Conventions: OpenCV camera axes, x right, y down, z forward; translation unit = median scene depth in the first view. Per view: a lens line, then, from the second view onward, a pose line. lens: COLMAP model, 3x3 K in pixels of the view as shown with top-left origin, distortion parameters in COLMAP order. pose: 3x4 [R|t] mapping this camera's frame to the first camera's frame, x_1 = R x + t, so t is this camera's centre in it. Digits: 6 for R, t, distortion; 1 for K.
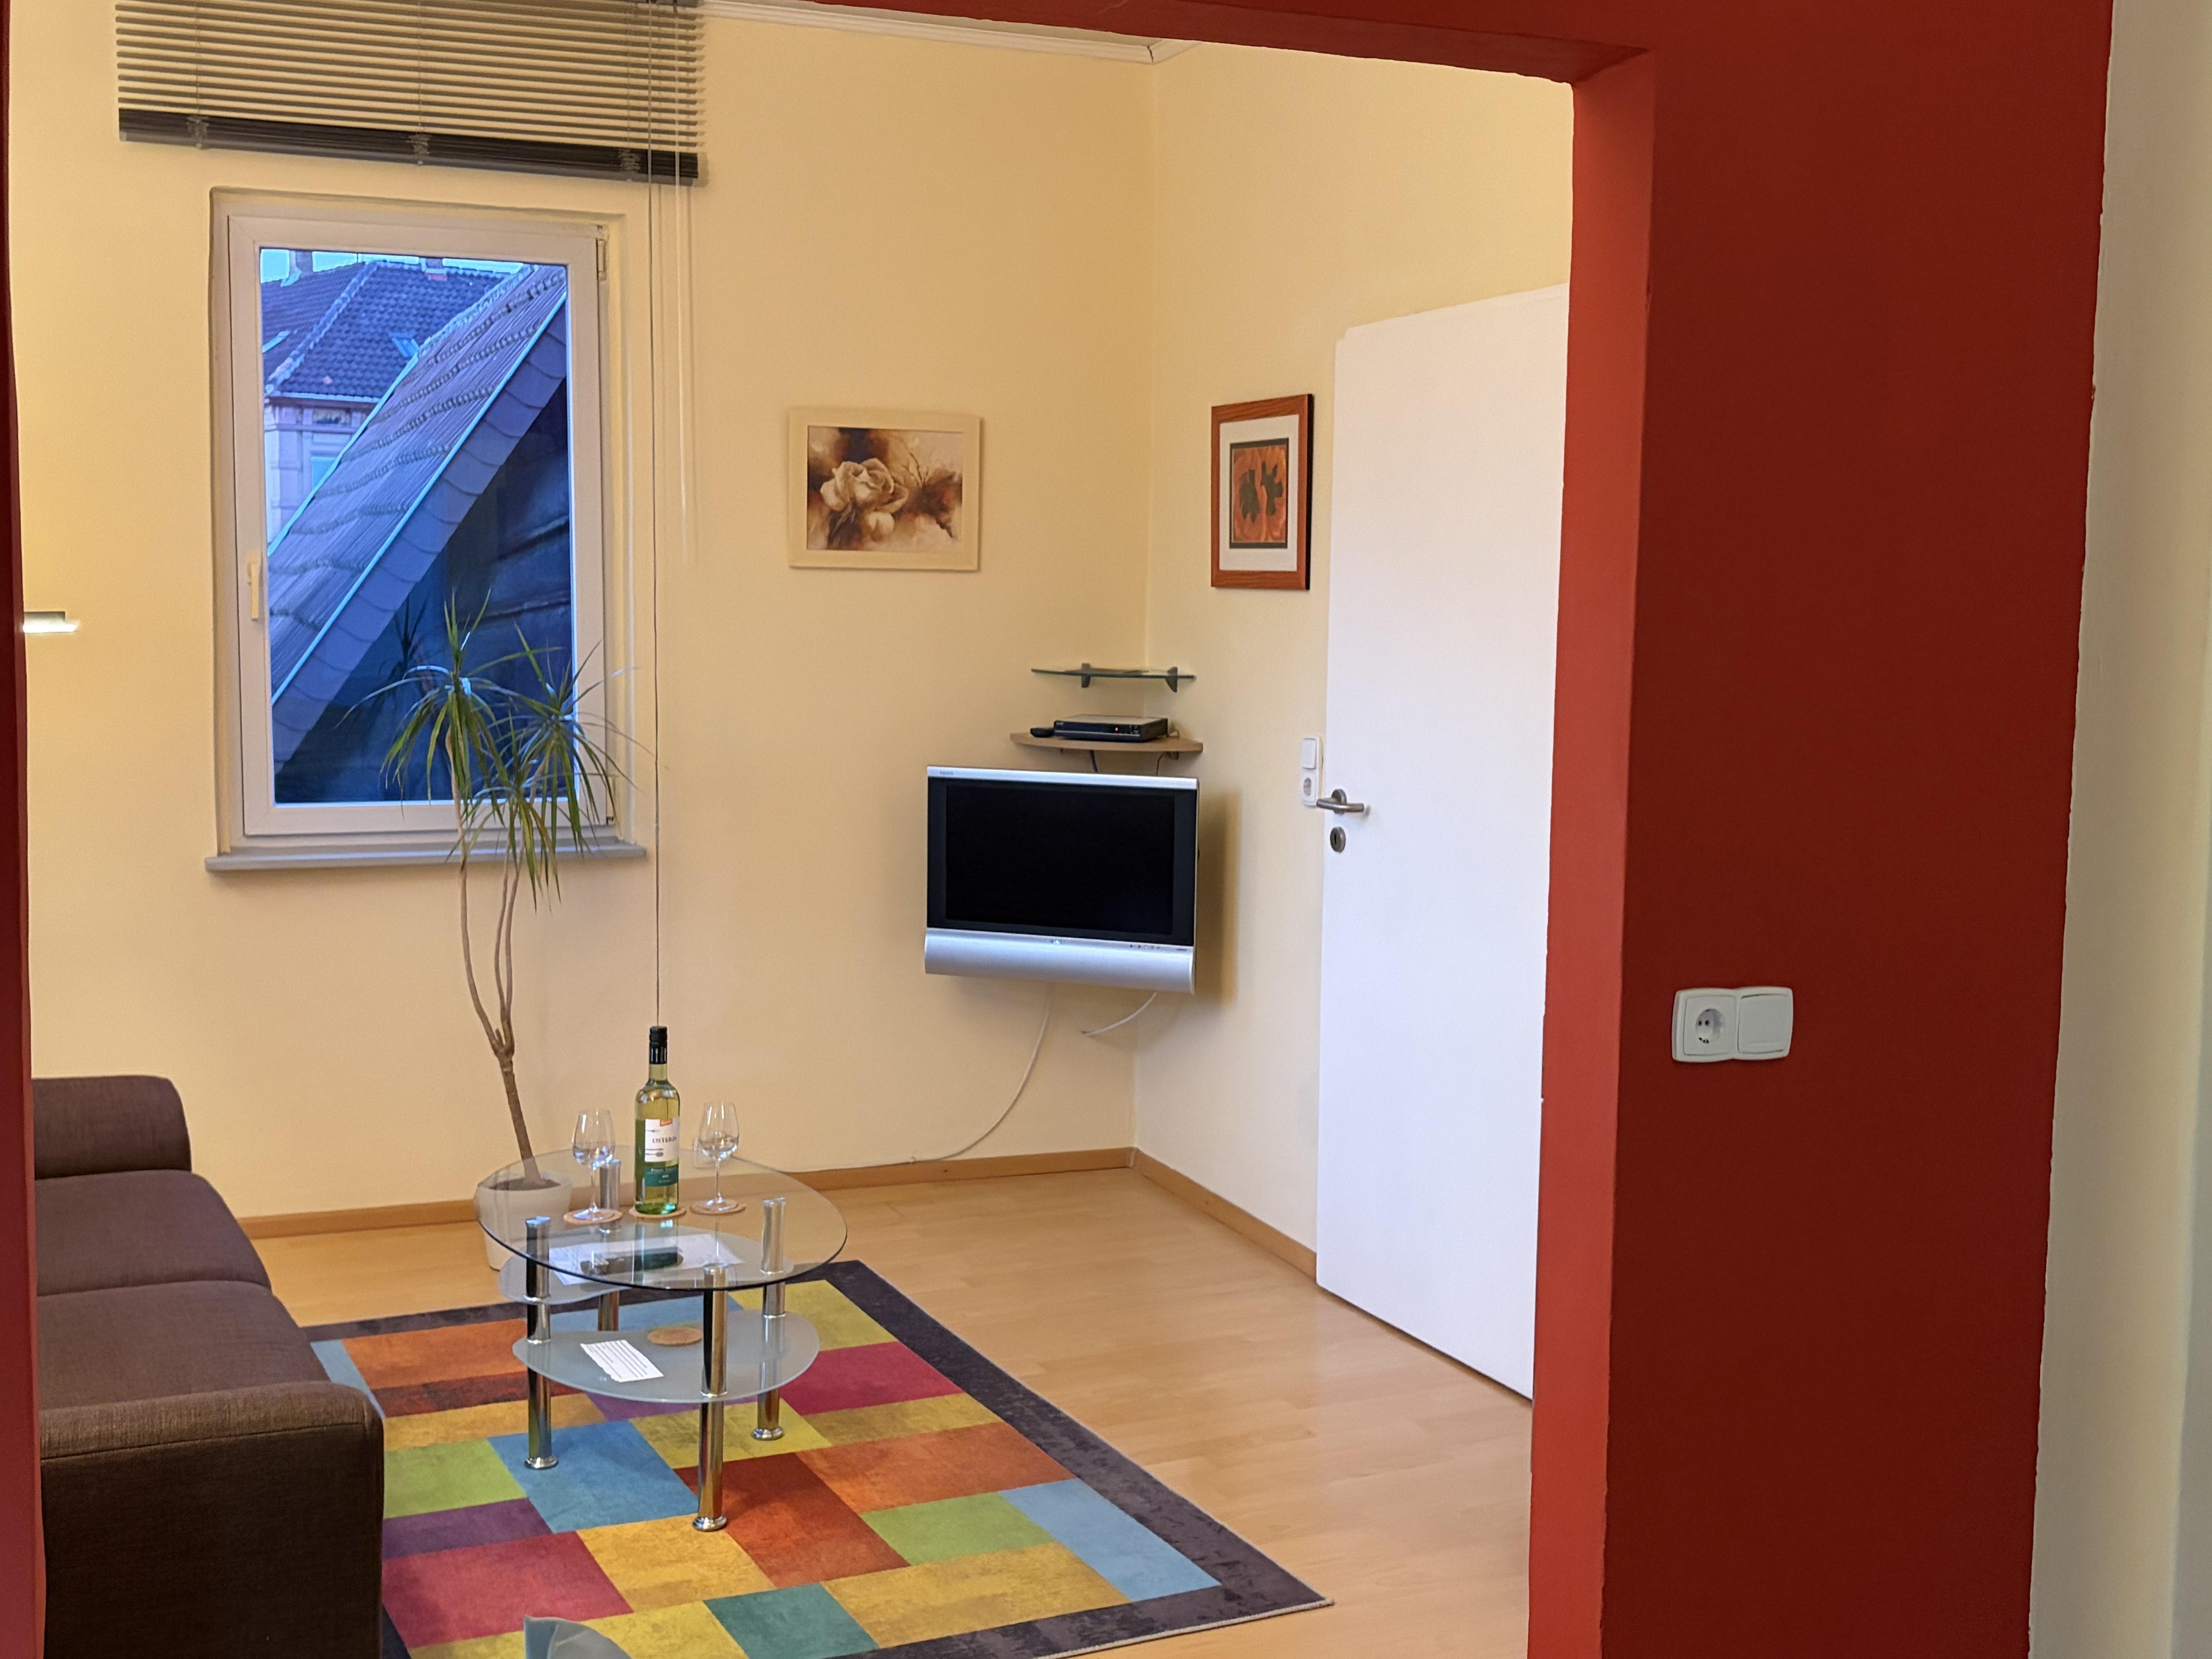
lens RADIAL K [[2476.7, 0, 1106.6], [0, 2476.7, 831.1], [0, 0, 1]] dist [0.007676, 0.000000]
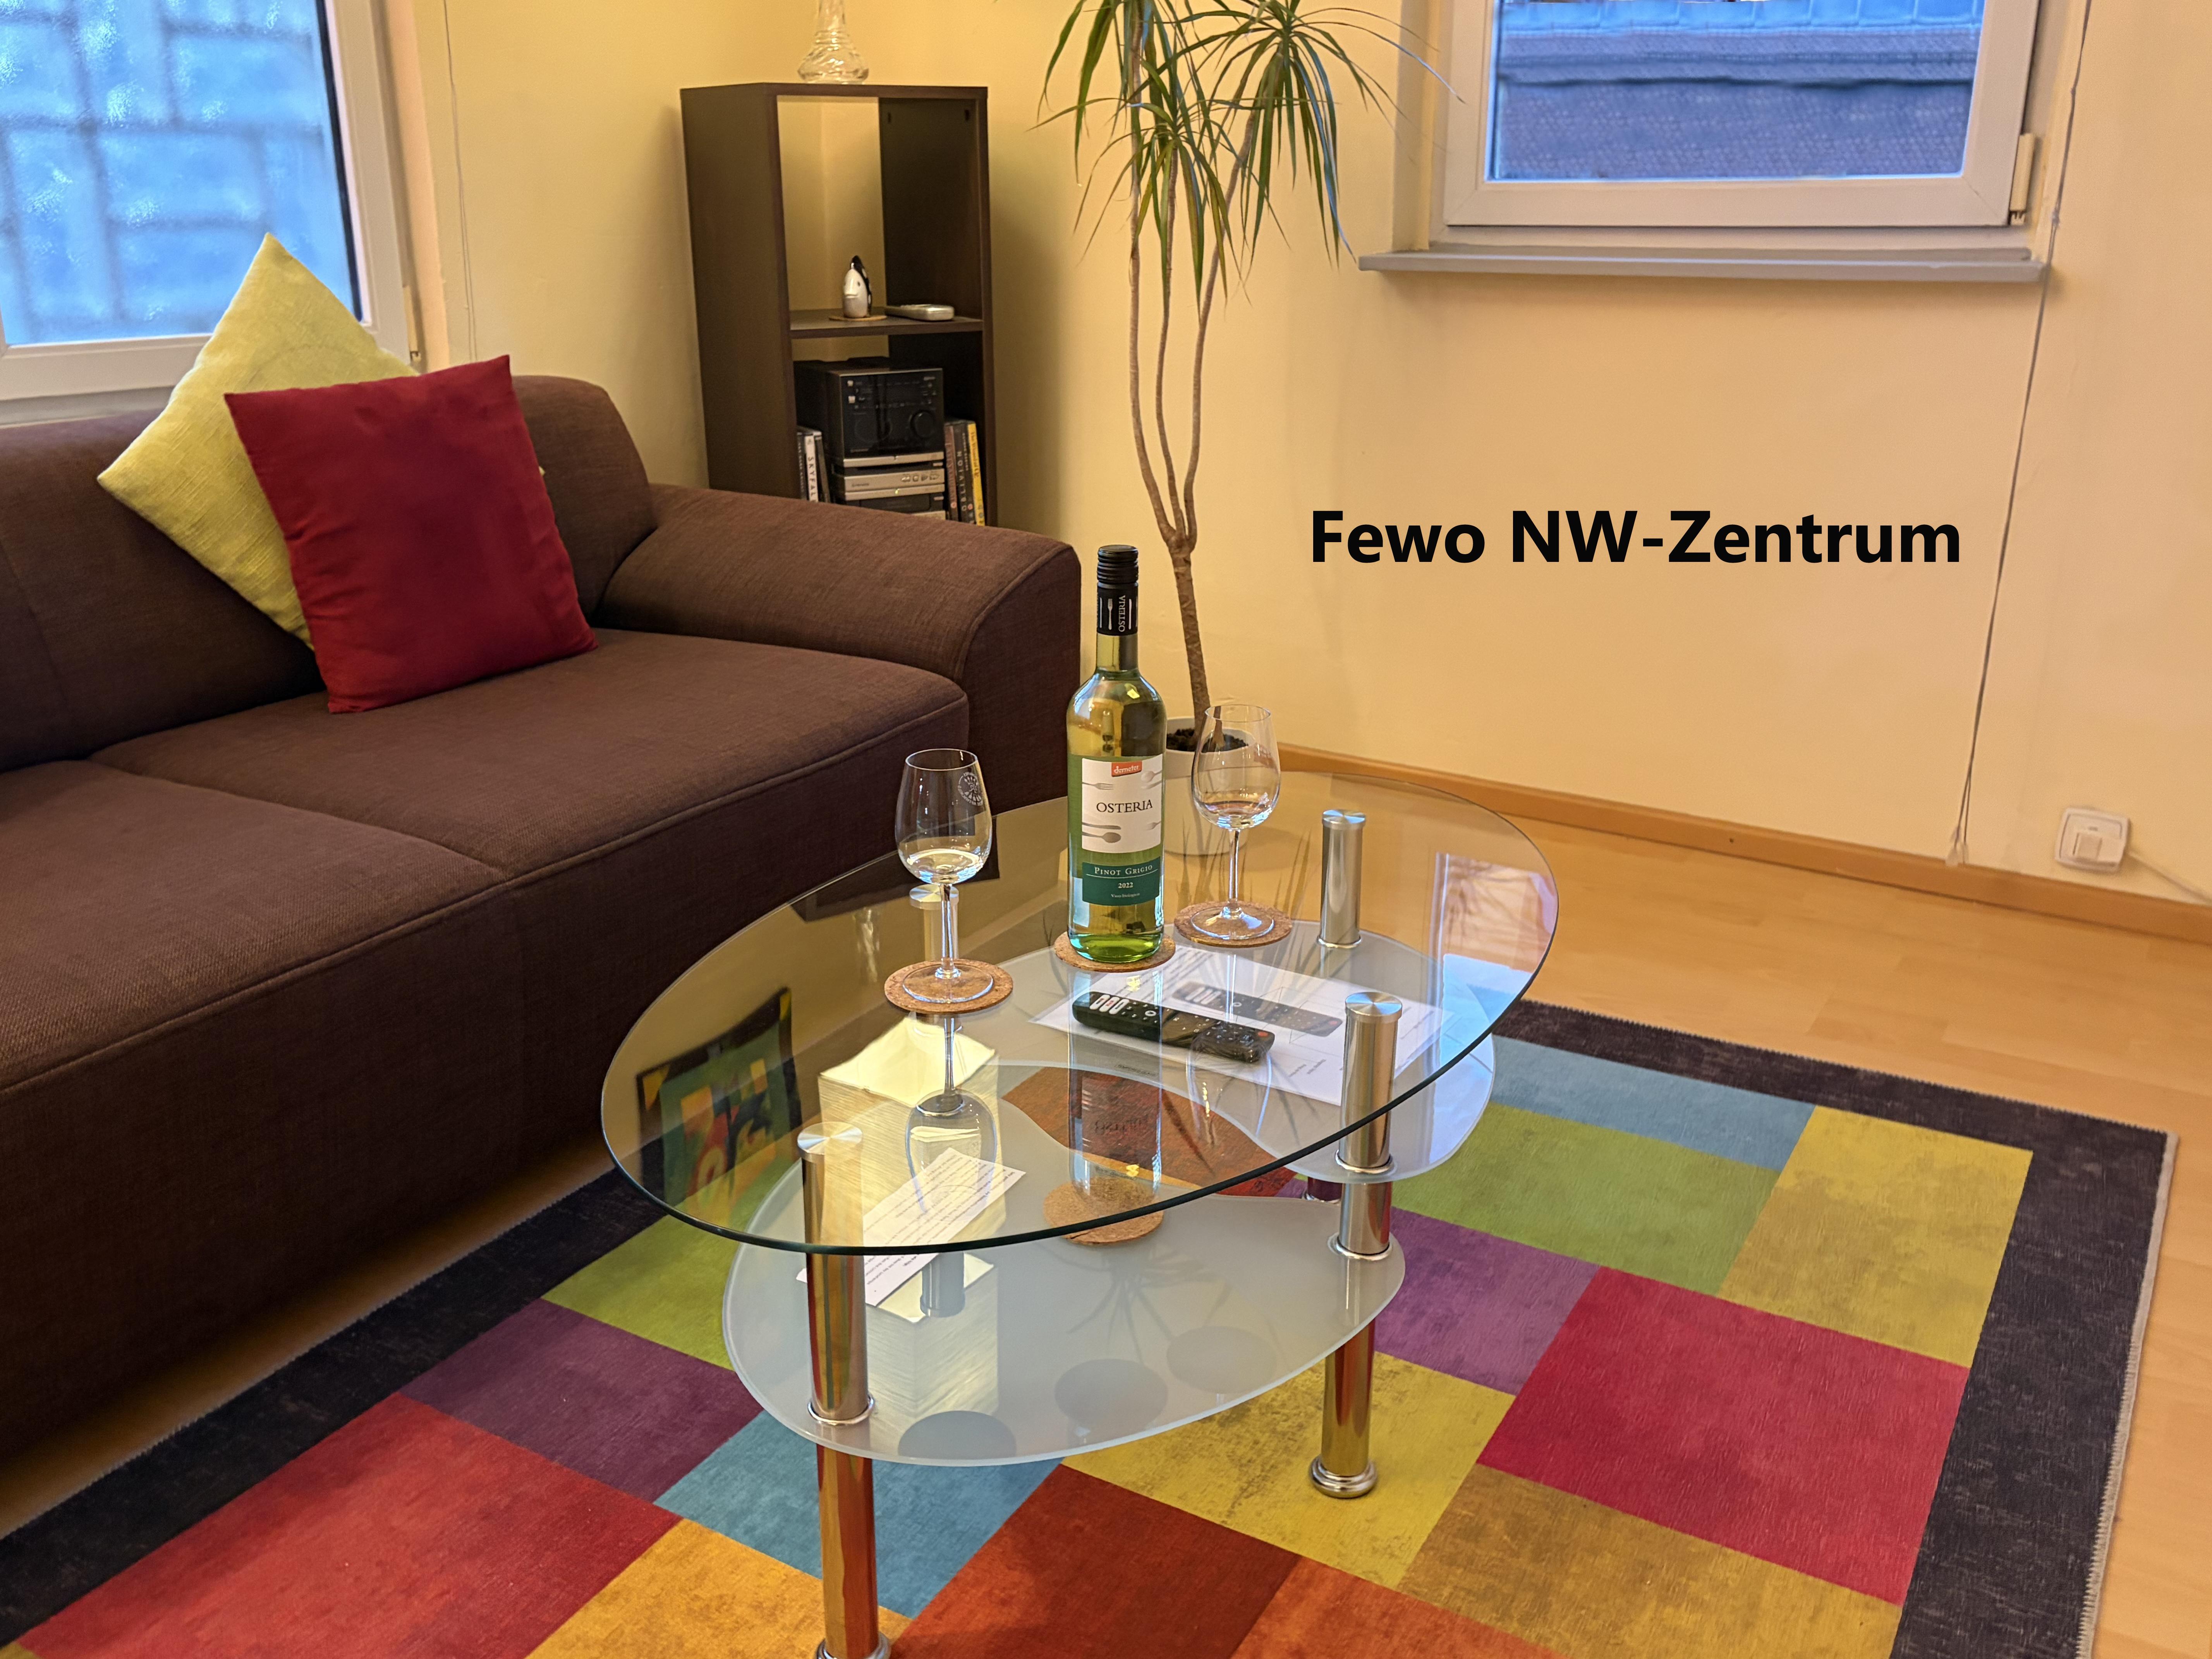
lens RADIAL K [[1960.9, 0, 1084.2], [0, 1960.9, 817.9], [0, 0, 1]] dist [0.036882, -0.024385]
pose [[0.545209, 0.259399, -0.797157, 0.097123], [-0.069591, 0.961643, 0.265328, 0.030766], [0.835407, -0.089185, 0.542348, 0.765575]]
